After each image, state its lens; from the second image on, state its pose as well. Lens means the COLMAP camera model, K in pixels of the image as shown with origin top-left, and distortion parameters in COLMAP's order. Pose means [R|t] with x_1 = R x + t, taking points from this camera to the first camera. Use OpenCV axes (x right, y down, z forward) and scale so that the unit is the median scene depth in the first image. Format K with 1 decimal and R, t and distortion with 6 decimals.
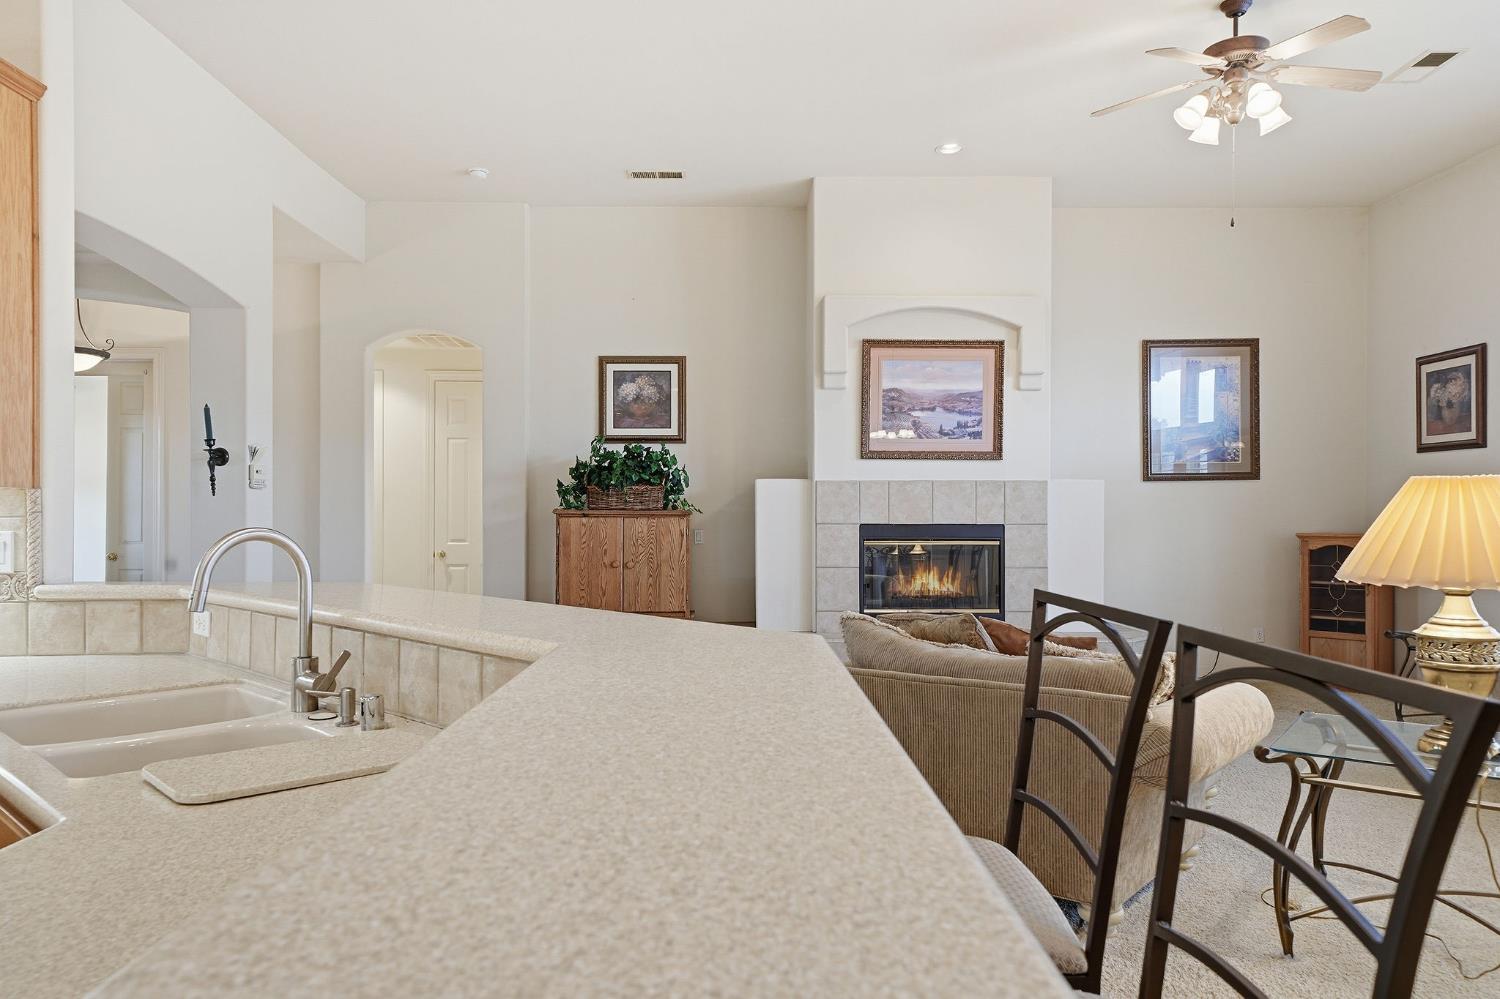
lens RADIAL K [[1032.1, 0, 733.7], [0, 1032.1, 510.1], [0, 0, 1]] dist [0.031603, -0.003273]
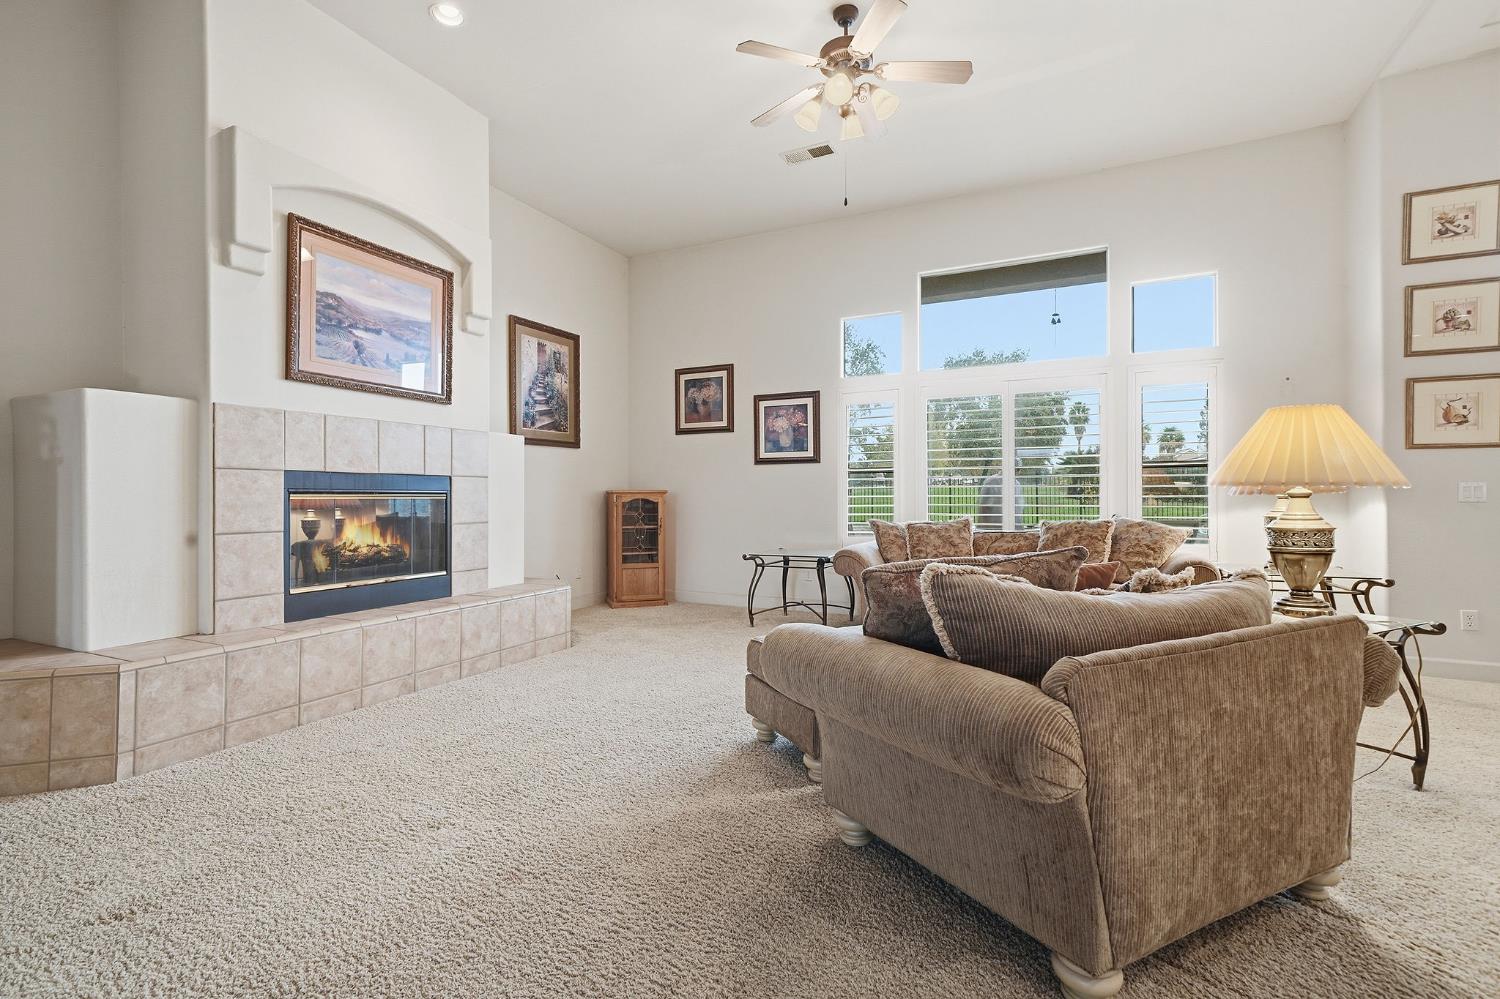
lens RADIAL K [[686.4, 0, 744.4], [0, 686.4, 498.8], [0, 0, 1]] dist [0.008339, 0.000425]
pose [[0.446177, -0.004352, 0.894934, -0.162715], [0.002742, 0.999990, 0.003496, 0.032113], [-0.894940, 0.000894, 0.446185, 0.500108]]
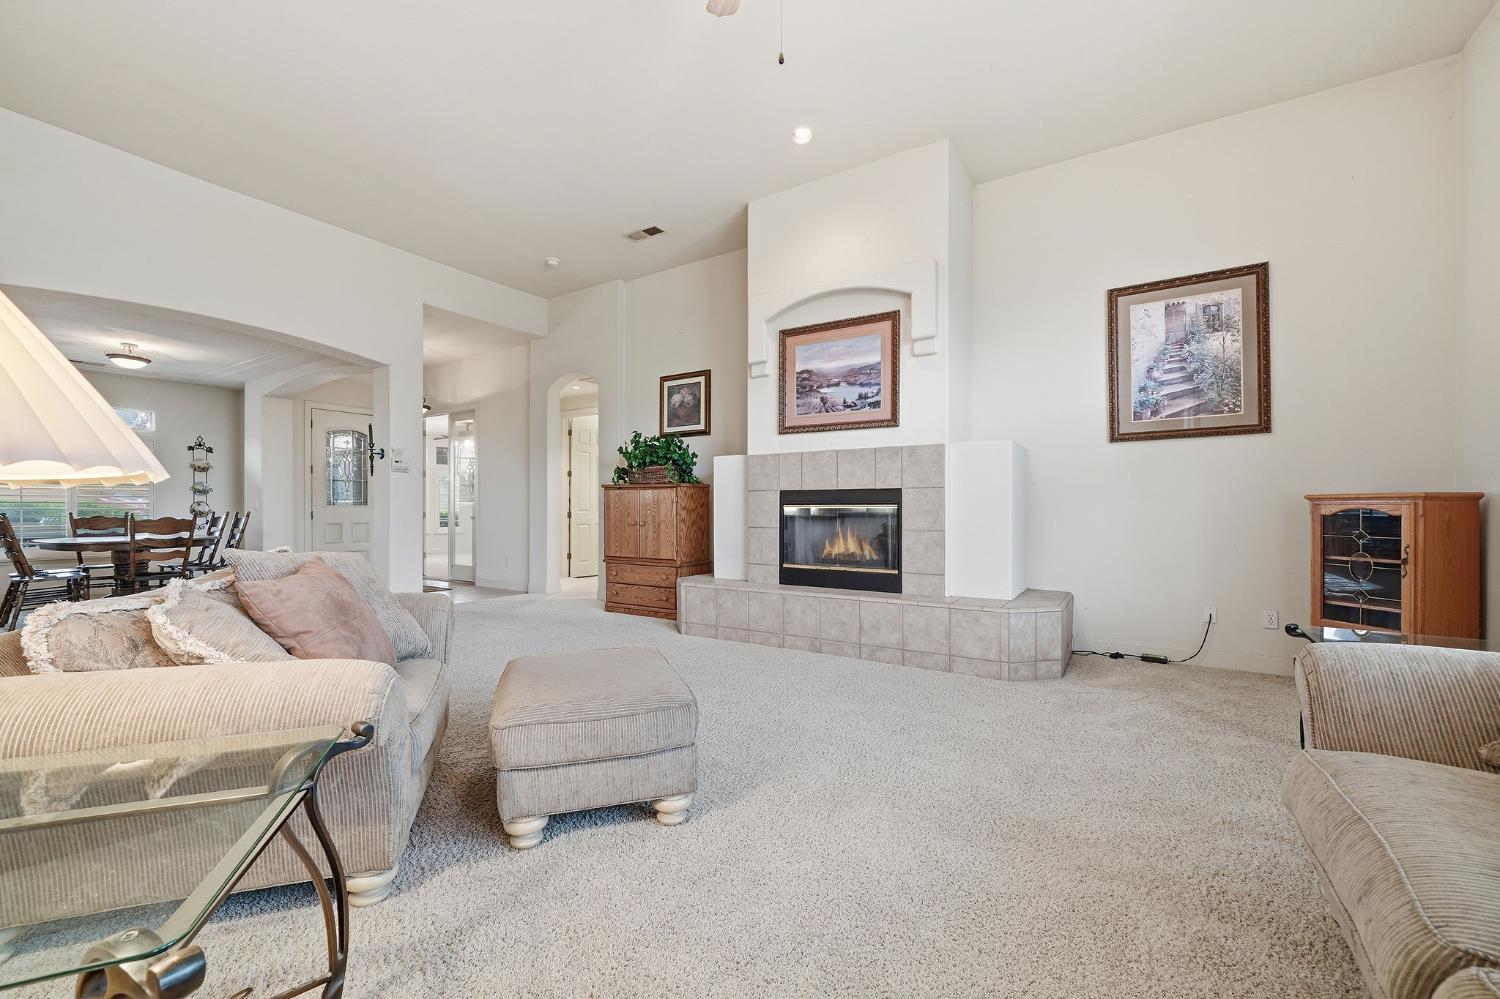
lens RADIAL K [[605.3, 0, 749.5], [0, 605.3, 513.4], [0, 0, 1]] dist [-0.000724, -0.000103]
pose [[0.840412, 0.002089, -0.541944, 0.461127], [0.003169, 0.999957, 0.008769, 0.032971], [0.541939, -0.009087, 0.840369, 0.406643]]
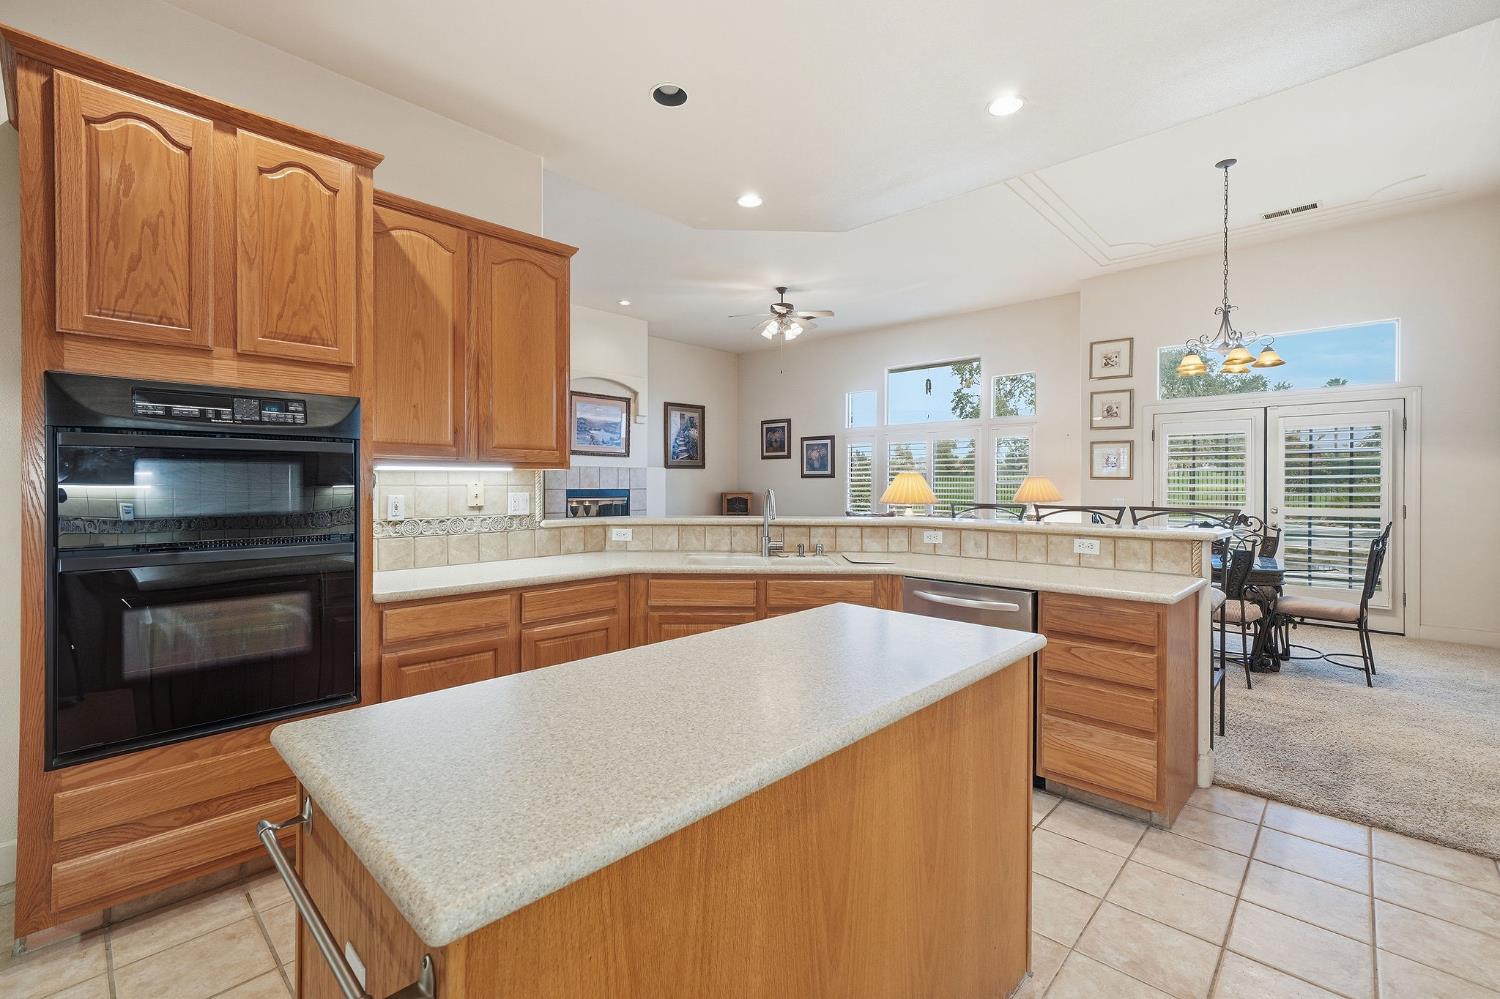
lens RADIAL K [[649.8, 0, 741.7], [0, 649.8, 488.6], [0, 0, 1]] dist [0.000763, 0.000138]
pose [[0.697502, -0.005223, 0.716564, -0.494182], [-0.002189, 0.999953, 0.009419, 0.000281], [-0.716580, -0.008138, 0.697458, -0.042346]]
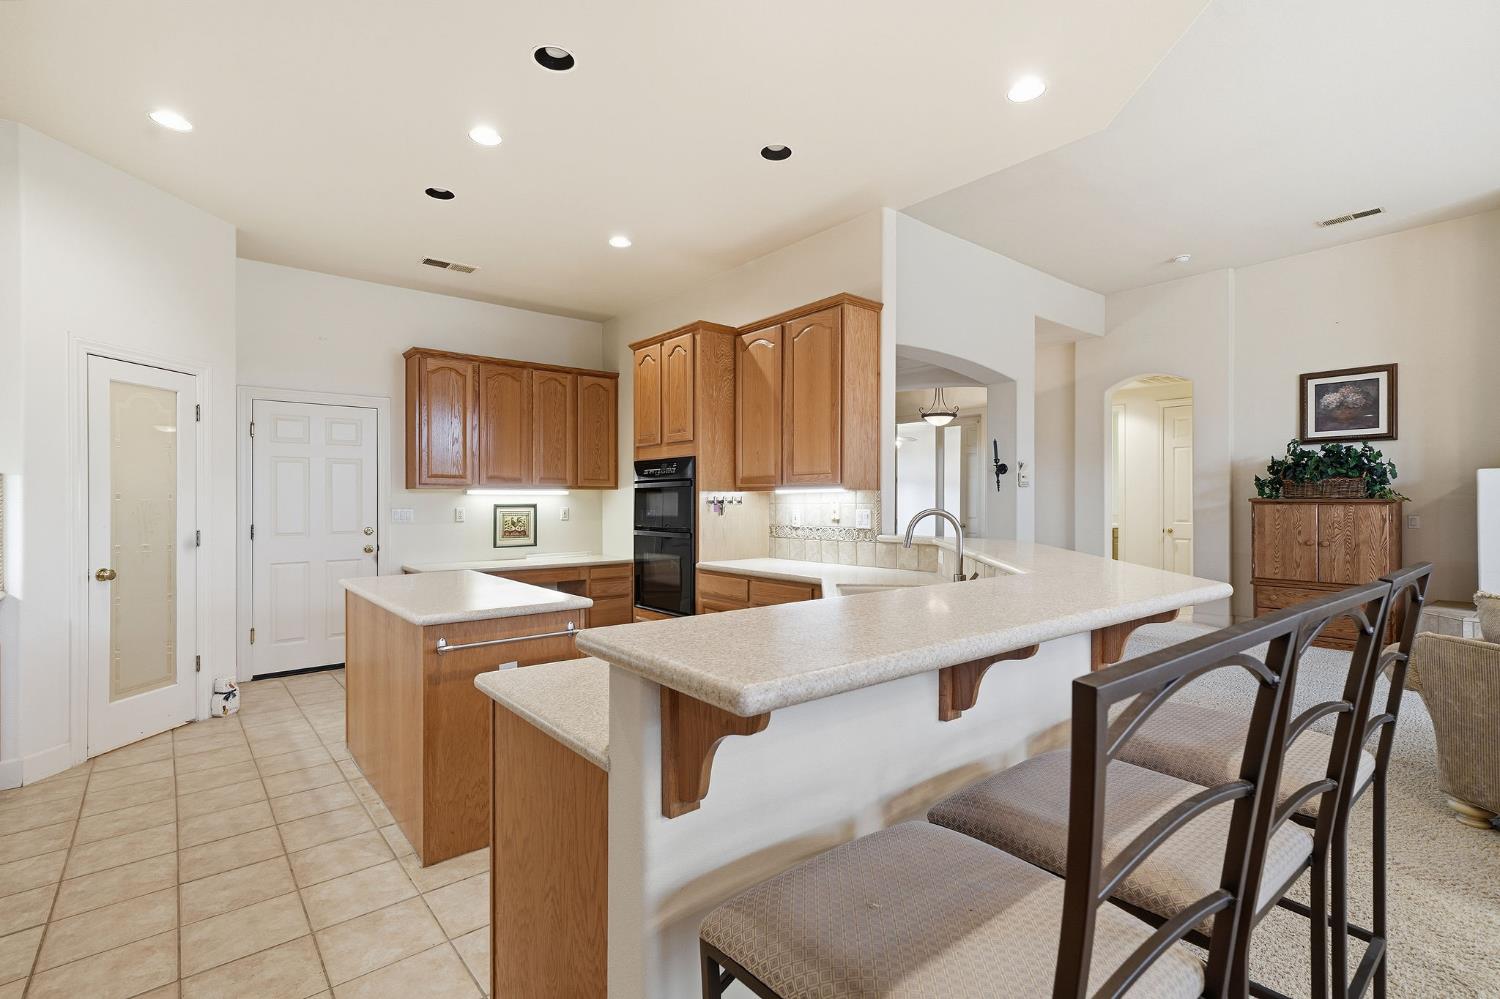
lens RADIAL K [[686.4, 0, 744.4], [0, 686.4, 498.8], [0, 0, 1]] dist [0.008339, 0.000425]
pose [[0.628351, -0.004386, -0.777917, 0.103696], [0.003442, 0.999990, -0.002859, 0.000086], [0.777922, -0.000881, 0.628360, -0.043058]]
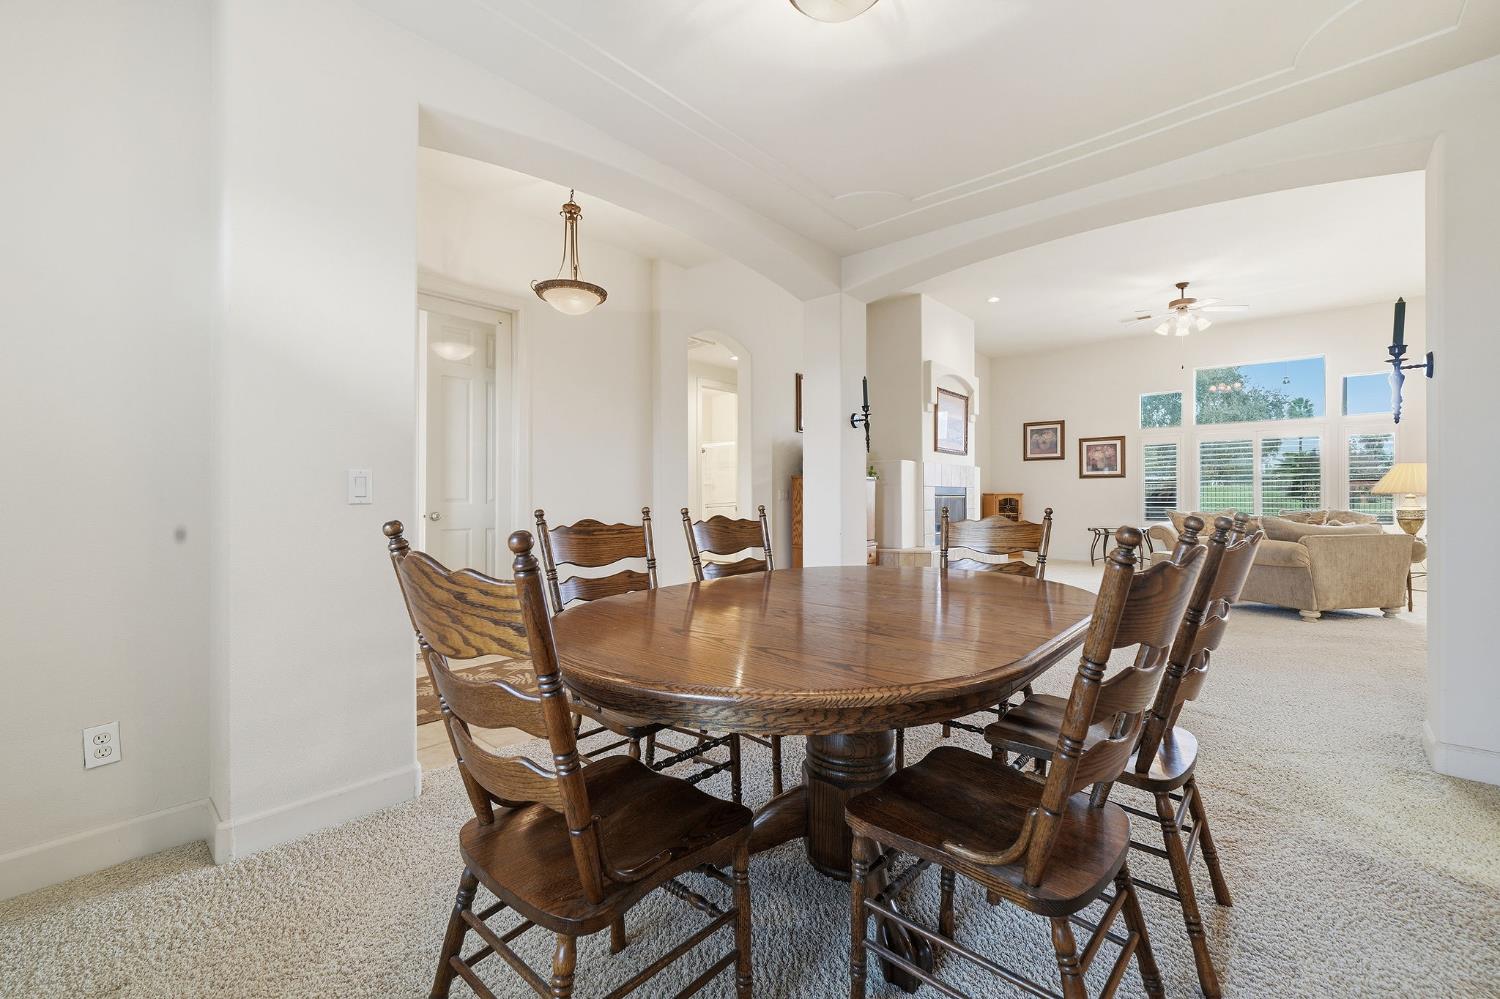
lens RADIAL K [[620.6, 0, 745.6], [0, 620.6, 498.0], [0, 0, 1]] dist [-0.000287, 0.000009]
pose [[0.673988, -0.001098, 0.738741, -0.922543], [0.000203, 0.999999, 0.001301, 0.033045], [-0.738742, -0.000727, 0.673988, 0.499133]]
